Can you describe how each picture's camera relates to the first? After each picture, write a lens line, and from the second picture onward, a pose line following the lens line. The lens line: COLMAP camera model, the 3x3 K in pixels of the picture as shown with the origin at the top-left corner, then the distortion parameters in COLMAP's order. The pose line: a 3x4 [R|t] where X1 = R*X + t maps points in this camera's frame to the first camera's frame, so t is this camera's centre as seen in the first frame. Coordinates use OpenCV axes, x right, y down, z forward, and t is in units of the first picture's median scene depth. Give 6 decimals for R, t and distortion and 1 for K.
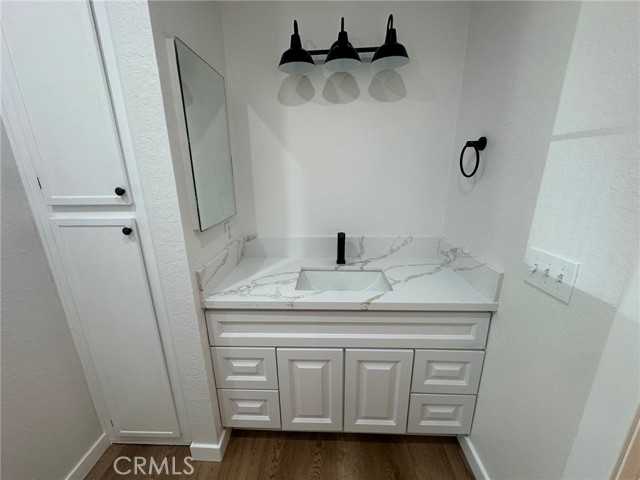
lens RADIAL K [[254.6, 0, 319.4], [0, 254.6, 239.8], [0, 0, 1]] dist [-0.000175, 0.000218]
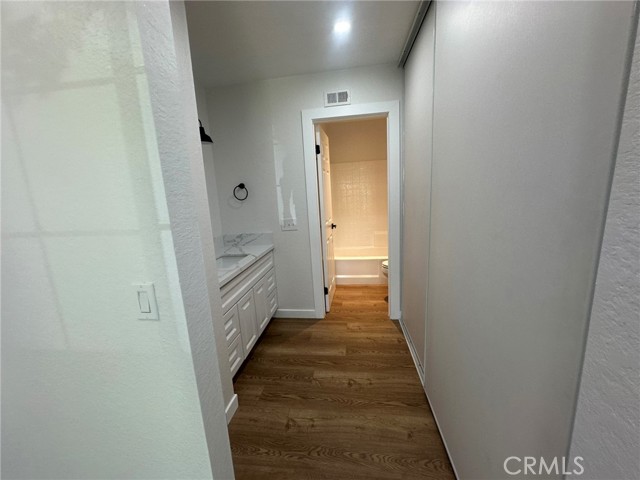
lens RADIAL K [[261.1, 0, 320.0], [0, 261.1, 240.0], [0, 0, 1]] dist [-0.000198, -0.000052]
pose [[0.089537, -0.178280, 0.979898, -1.610661], [0.314446, 0.938590, 0.142032, -0.026200], [-0.945043, 0.295408, 0.140098, 0.128425]]
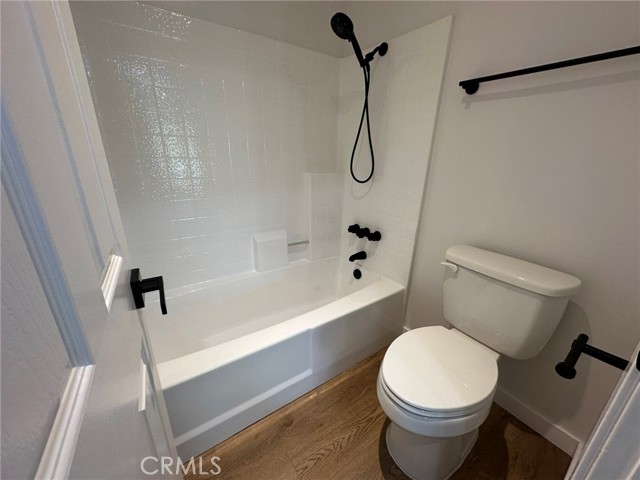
lens RADIAL K [[254.6, 0, 319.4], [0, 254.6, 239.8], [0, 0, 1]] dist [-0.000175, 0.000218]
pose [[-0.598466, -0.260992, 0.757444, 0.684596], [0.197256, 0.868339, 0.455058, 0.065258], [-0.776485, 0.421747, -0.468189, 0.273122]]
